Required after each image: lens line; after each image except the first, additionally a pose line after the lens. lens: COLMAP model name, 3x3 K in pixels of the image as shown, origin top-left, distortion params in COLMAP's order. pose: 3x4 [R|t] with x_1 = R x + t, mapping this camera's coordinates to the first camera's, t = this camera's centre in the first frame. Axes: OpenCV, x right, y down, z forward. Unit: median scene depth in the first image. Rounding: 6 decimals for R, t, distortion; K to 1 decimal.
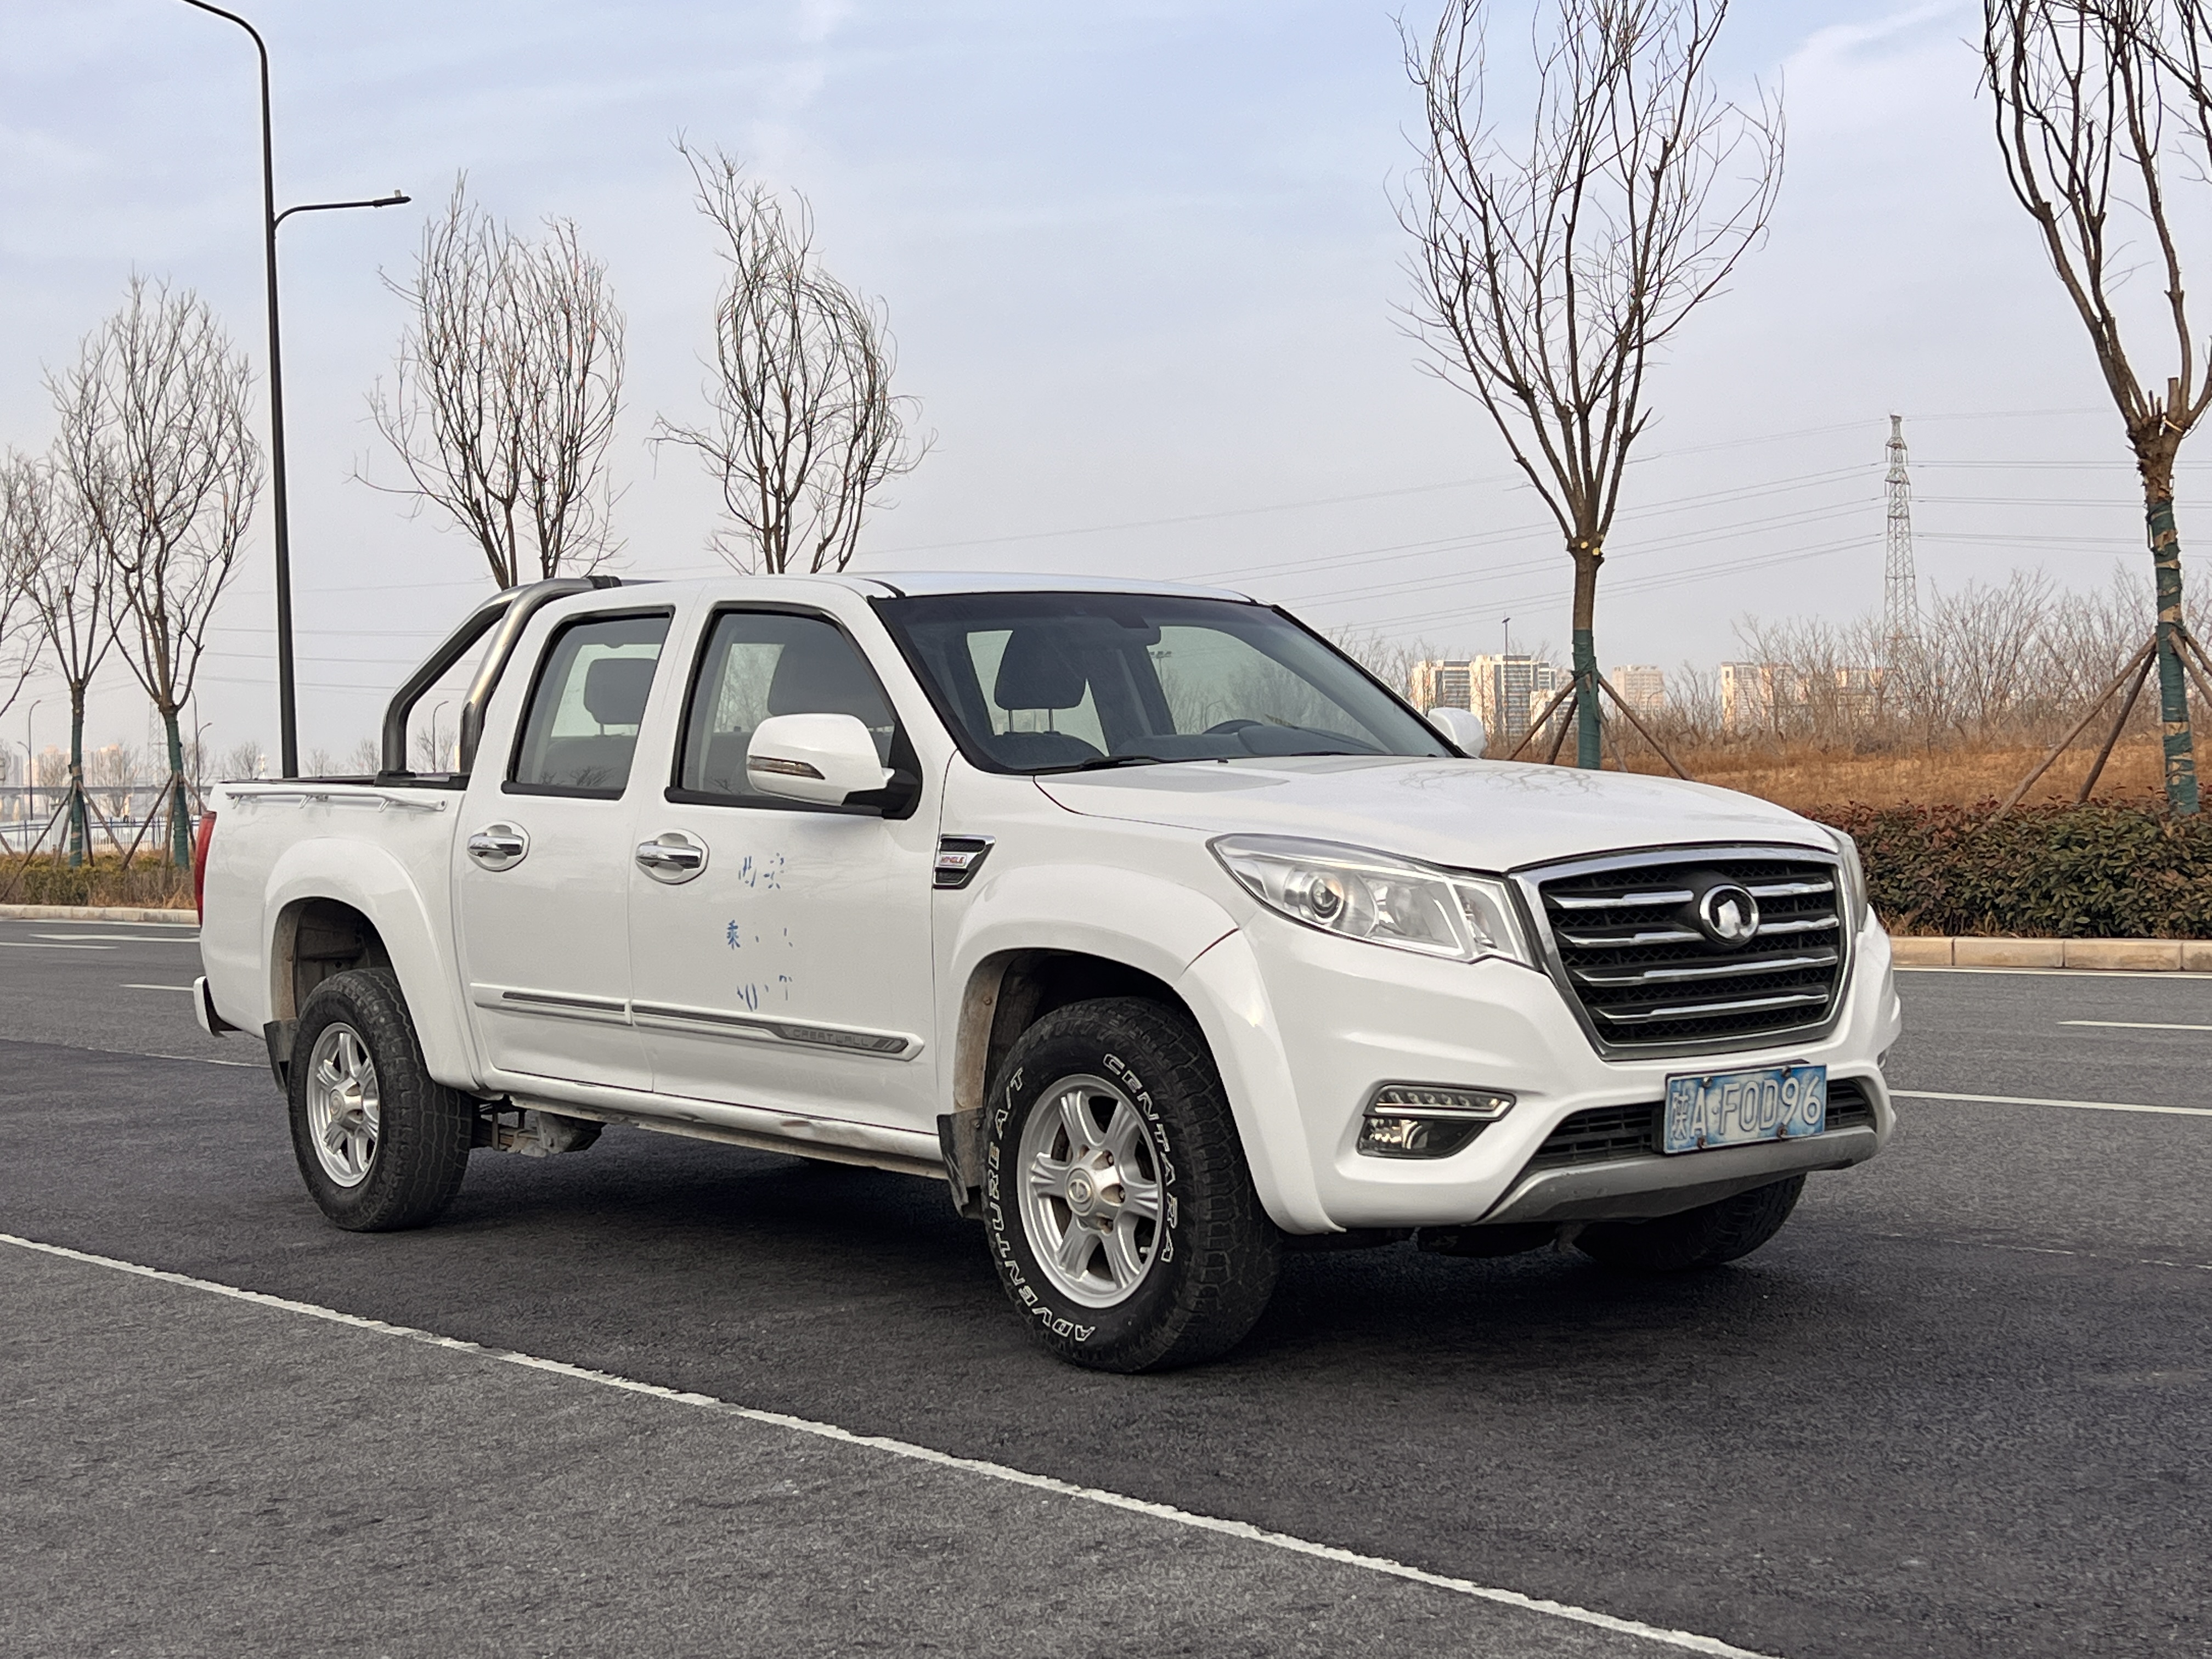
lens RADIAL K [[3025.9, 0, 1106.0], [0, 3025.9, 829.5], [0, 0, 1]] dist [0.232668, -0.026730]
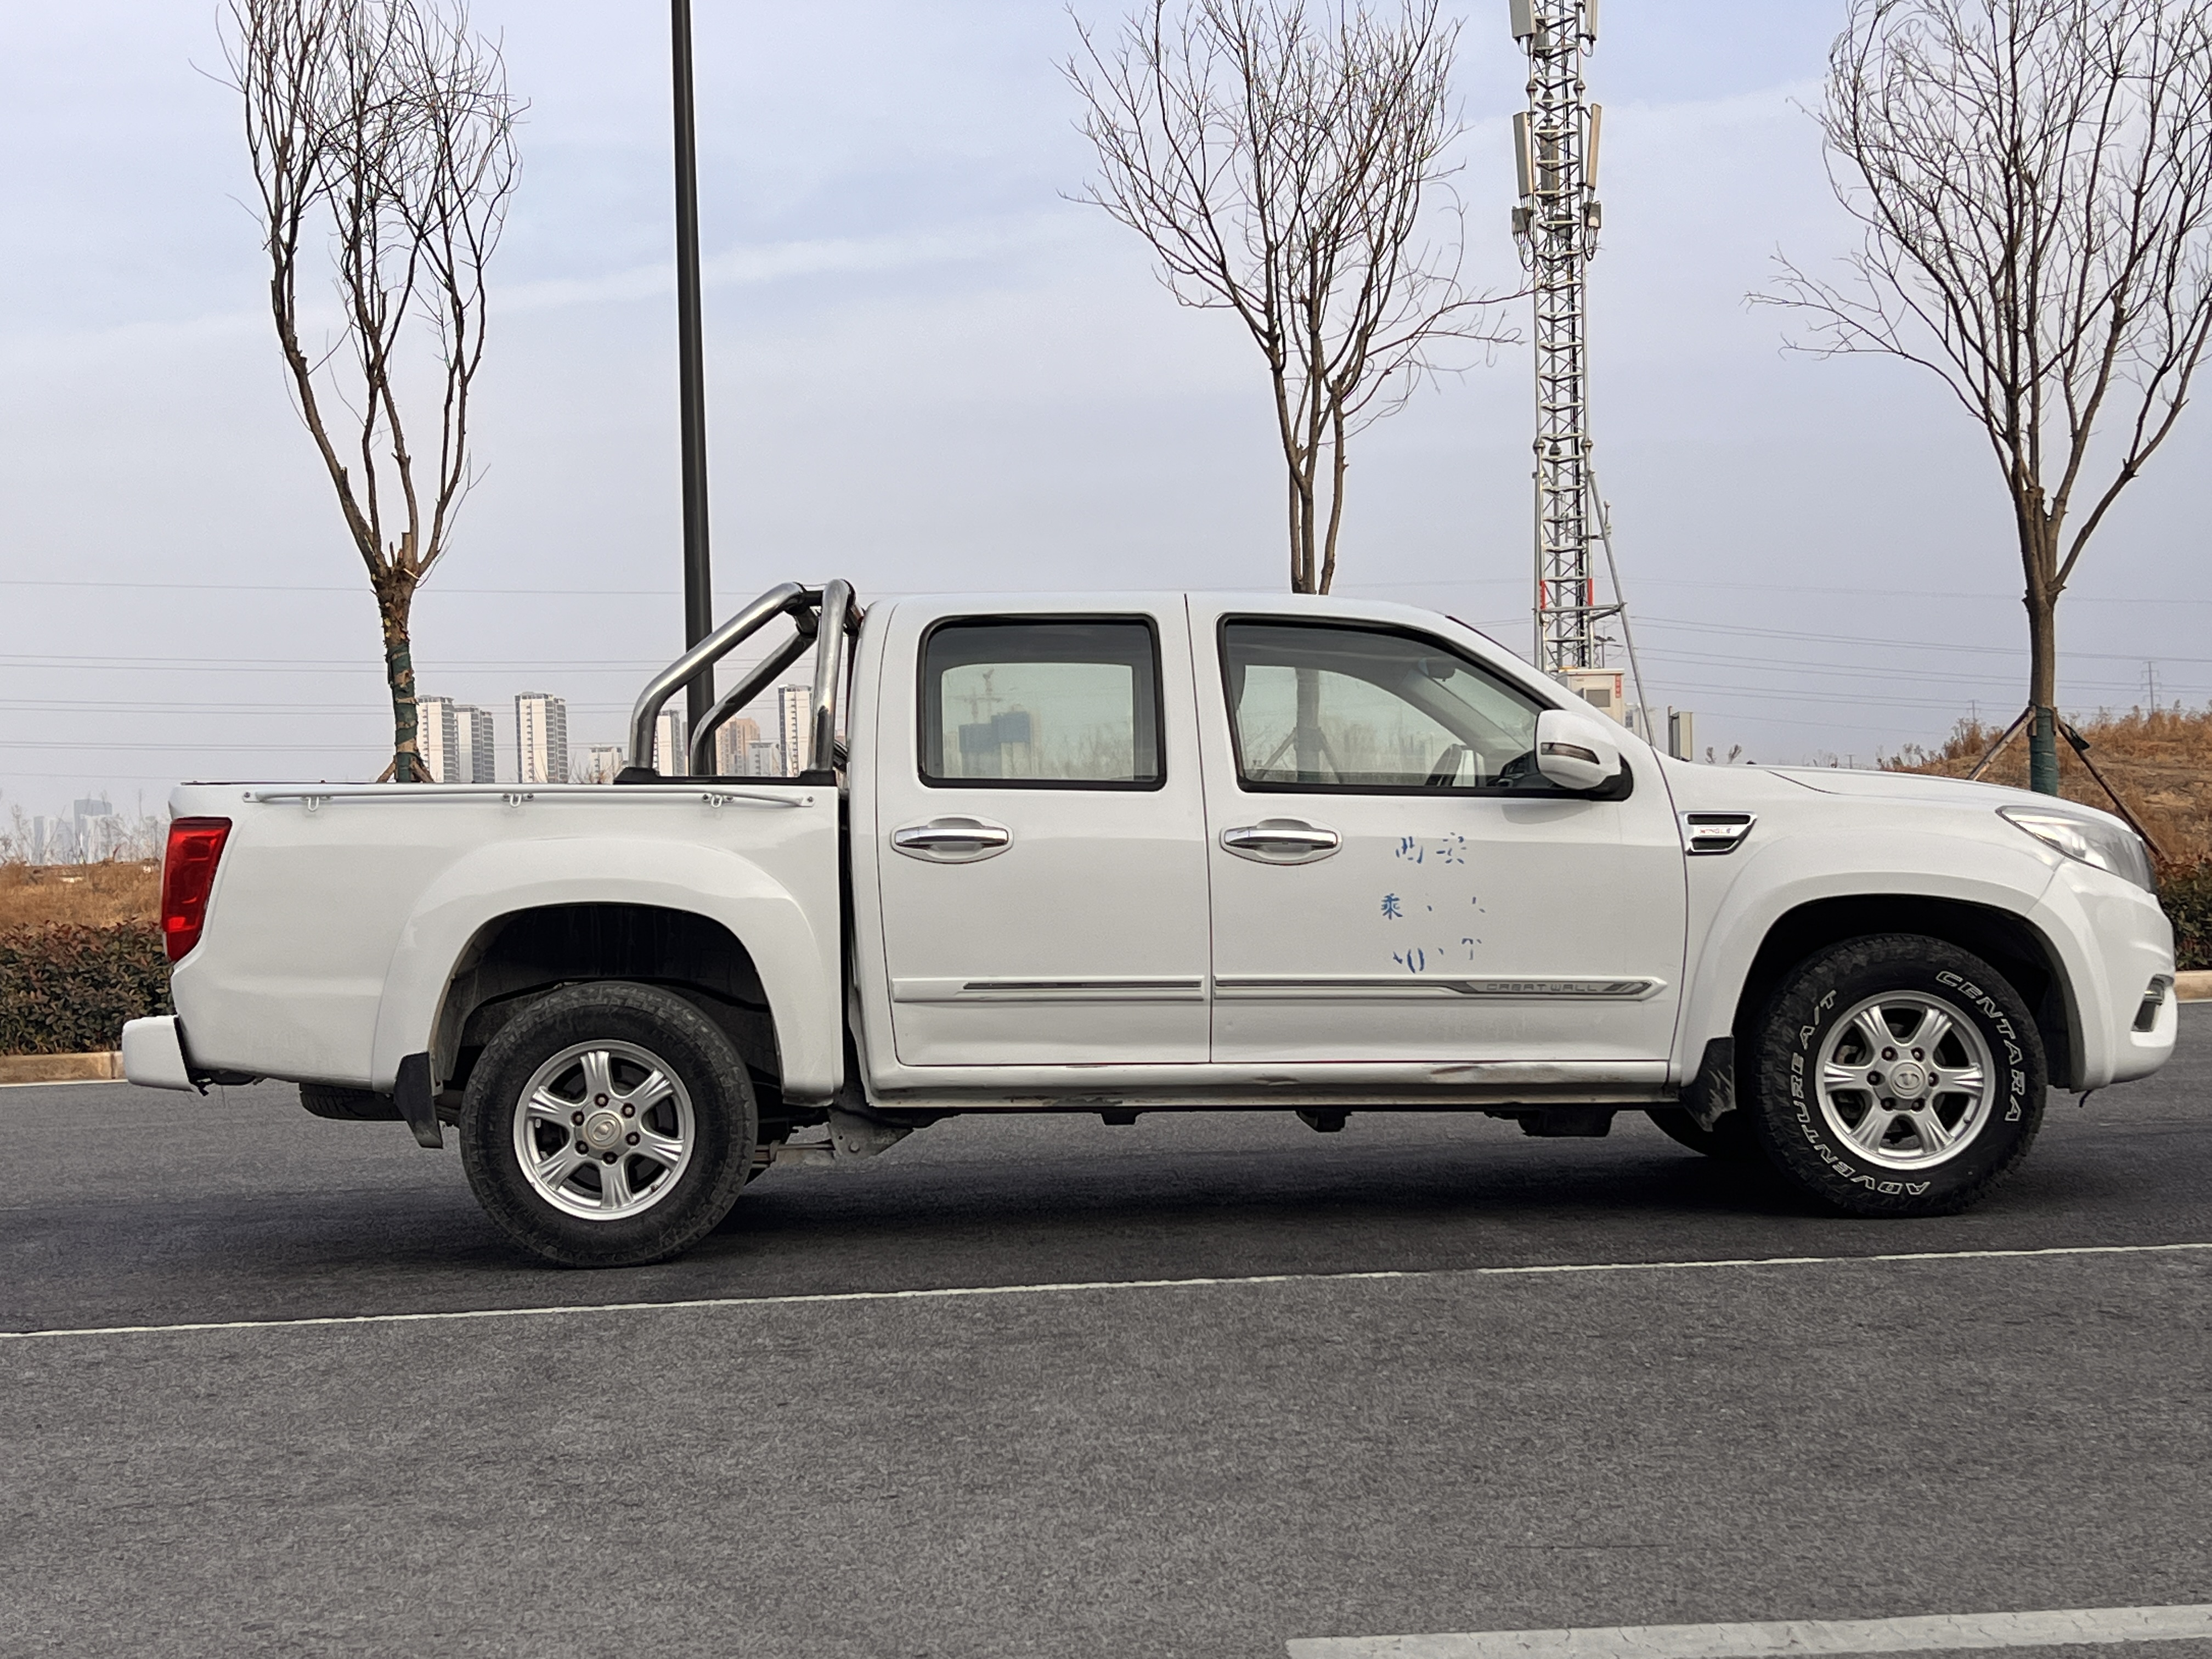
lens RADIAL K [[3120.4, 0, 1106.0], [0, 3120.4, 829.5], [0, 0, 1]] dist [0.204225, -0.677342]
pose [[0.624543, 0.026286, 0.780548, -1.278329], [0.021025, 0.998505, -0.050449, 0.073020], [-0.780708, 0.047918, 0.623056, 0.422561]]
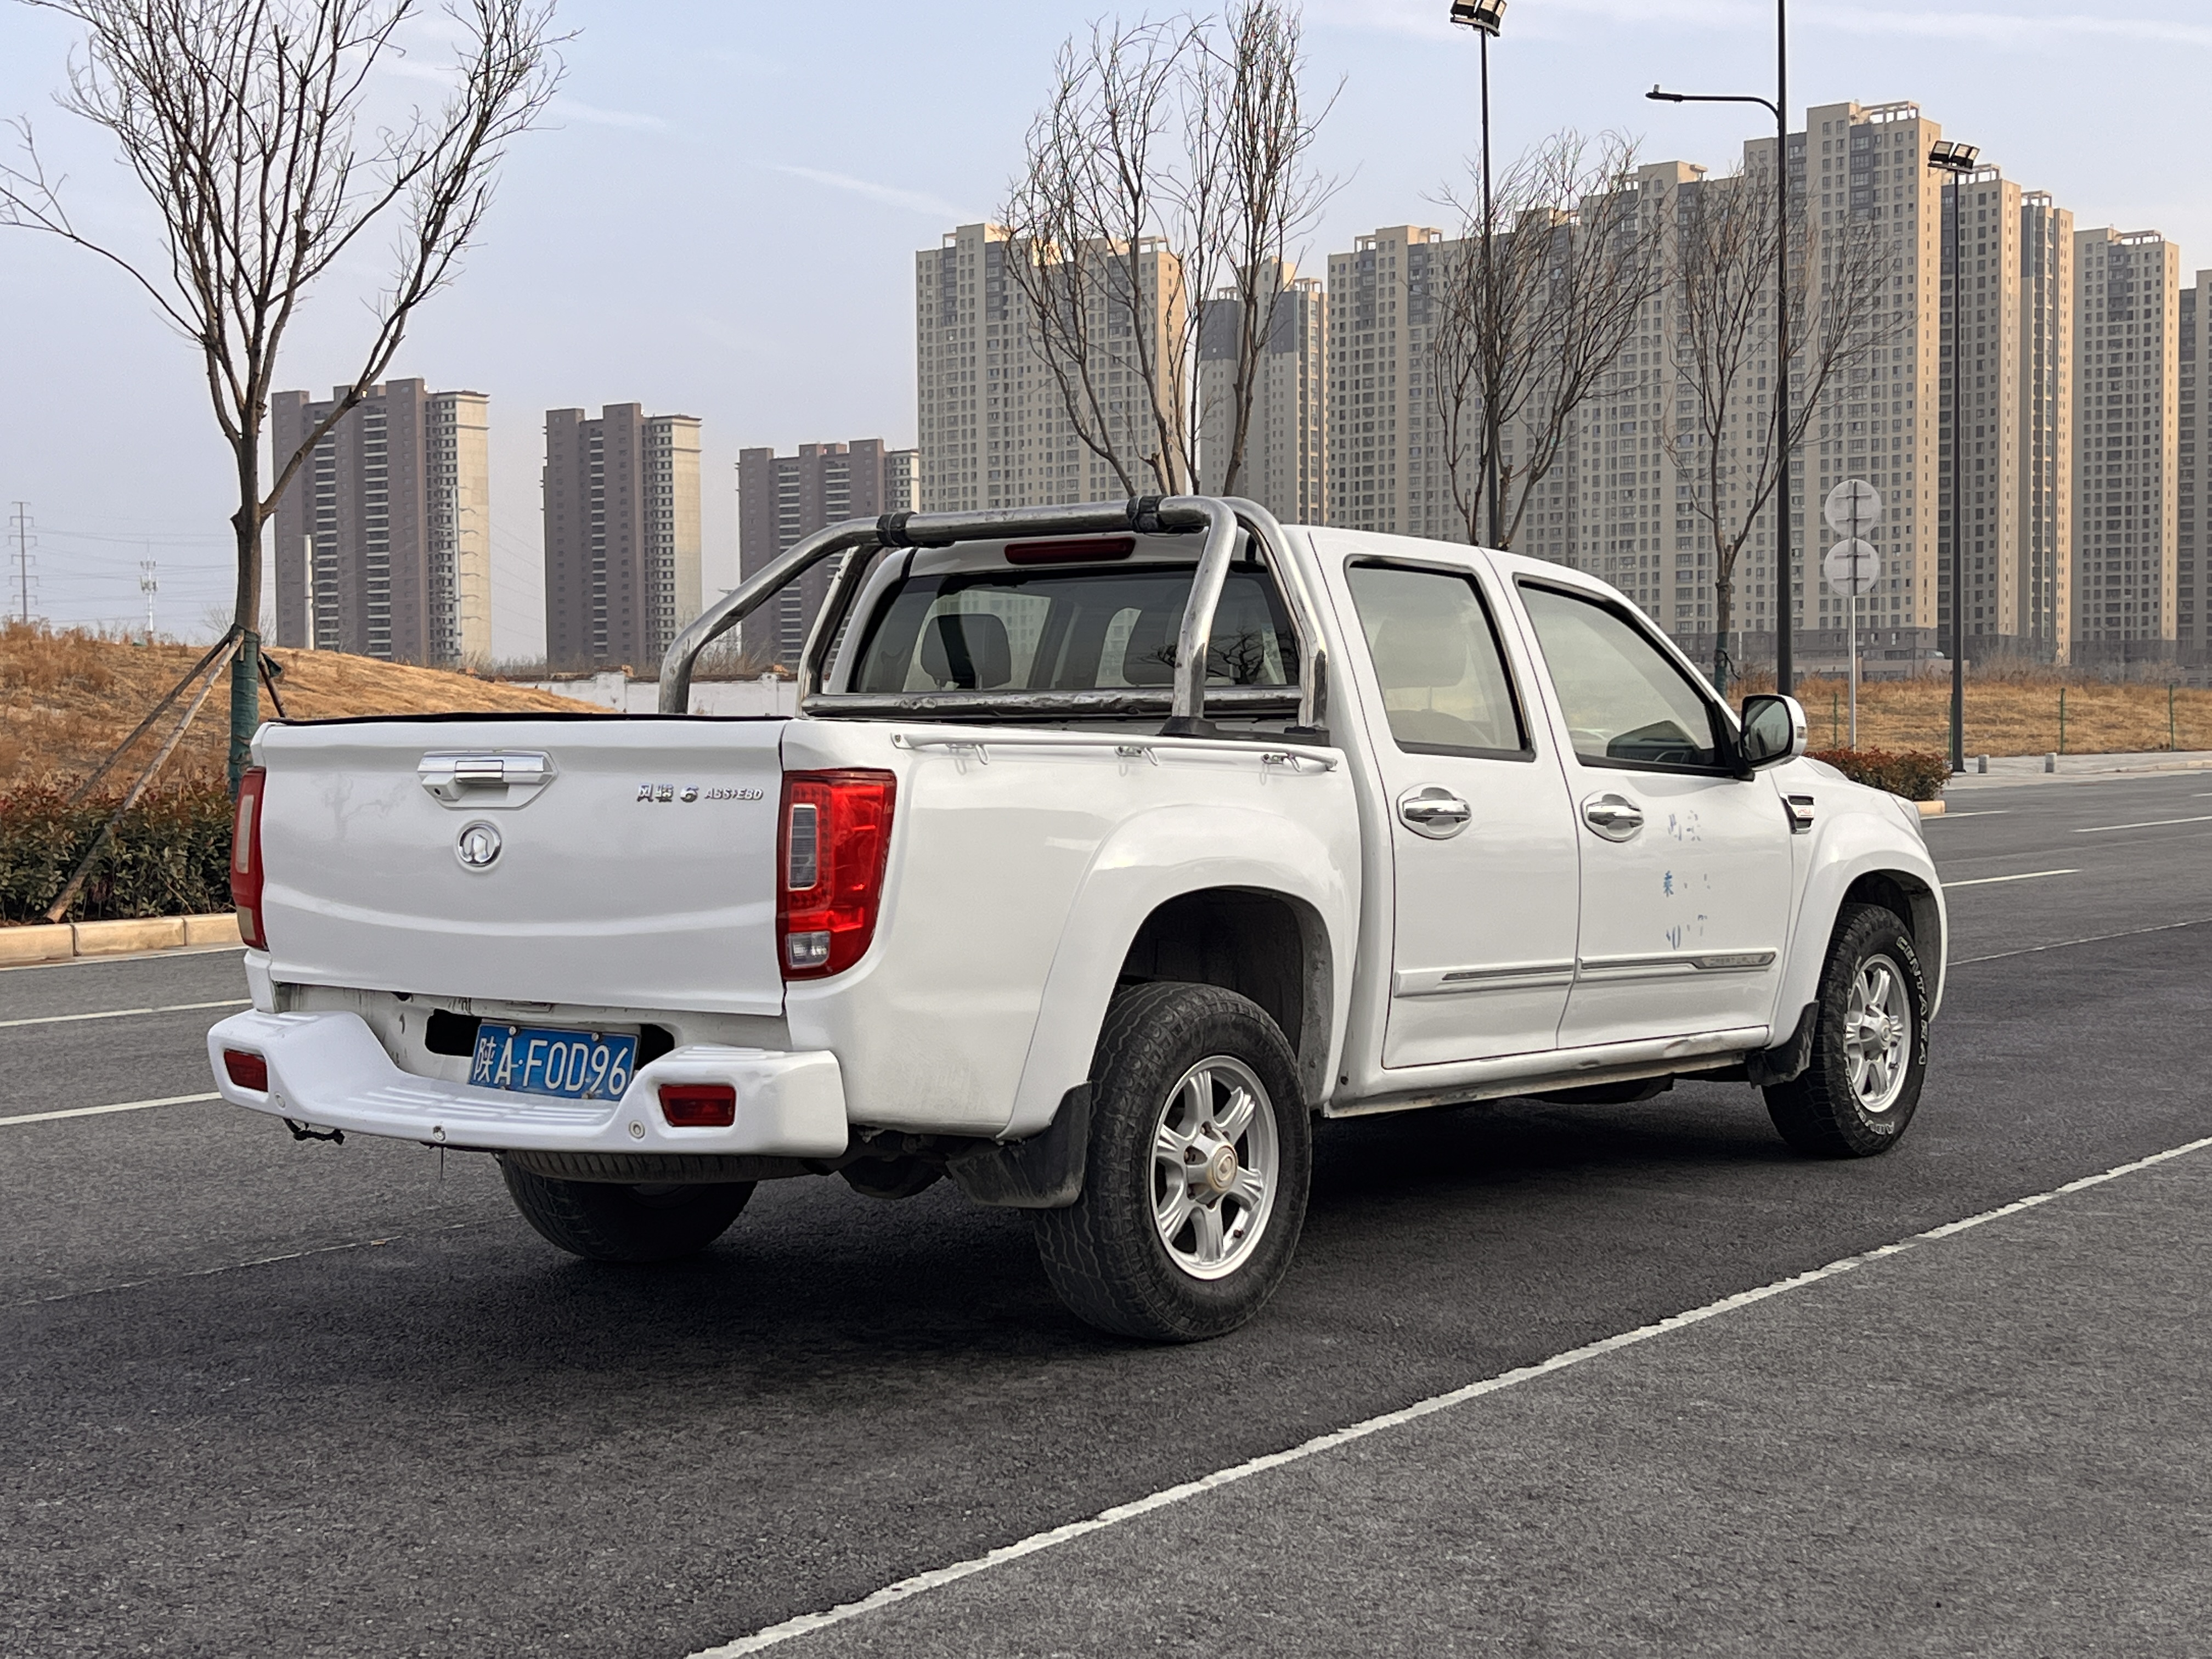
lens RADIAL K [[3120.4, 0, 1106.0], [0, 3120.4, 829.5], [0, 0, 1]] dist [0.204225, -0.677342]
pose [[-0.246372, 0.004012, 0.969167, -1.398982], [0.022320, 0.999750, 0.001536, 0.009590], [-0.968918, 0.022010, -0.246399, 1.740480]]
